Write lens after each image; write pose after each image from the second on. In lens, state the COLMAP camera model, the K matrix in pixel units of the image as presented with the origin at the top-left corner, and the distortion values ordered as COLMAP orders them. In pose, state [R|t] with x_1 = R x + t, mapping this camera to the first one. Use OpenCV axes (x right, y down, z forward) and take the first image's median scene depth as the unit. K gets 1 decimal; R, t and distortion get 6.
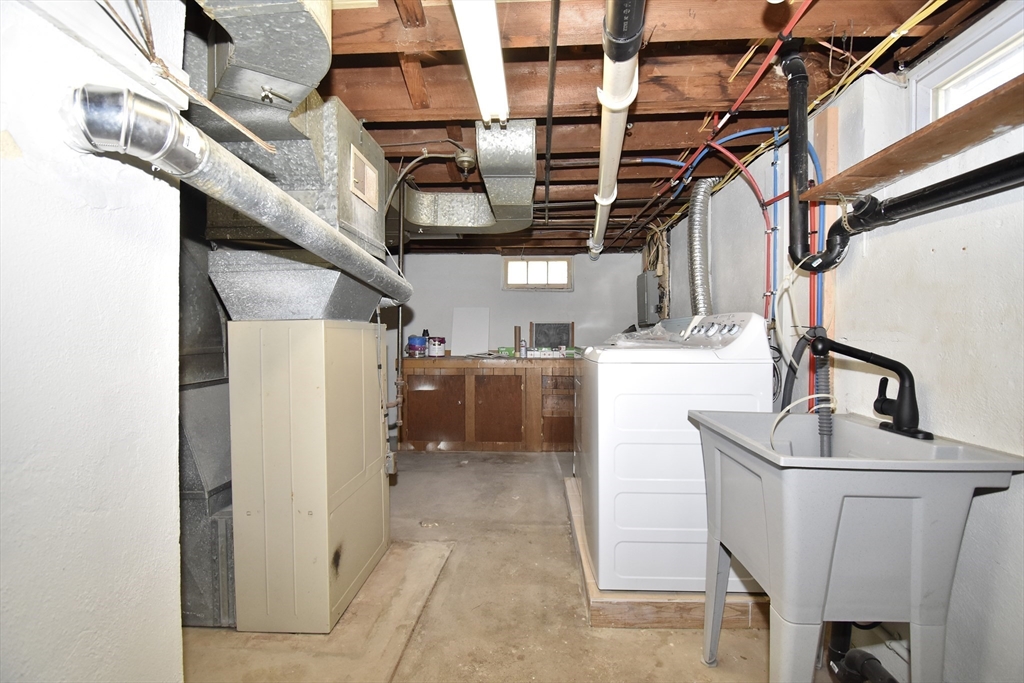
lens RADIAL K [[454.1, 0, 517.1], [0, 454.1, 341.1], [0, 0, 1]] dist [0.024361, -0.027651]
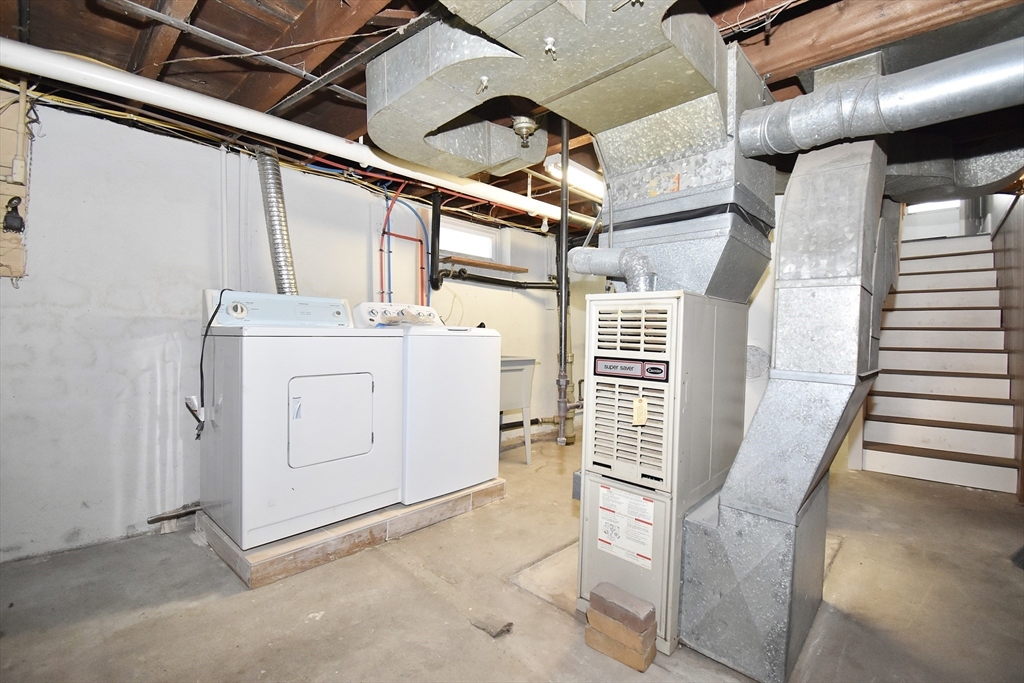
lens RADIAL K [[454.1, 0, 517.1], [0, 454.1, 341.1], [0, 0, 1]] dist [0.024361, -0.027651]
pose [[-0.762041, -0.034314, 0.646619, -0.617614], [-0.012855, 0.999200, 0.037875, 0.004344], [-0.647401, 0.020550, -0.761873, 1.506675]]
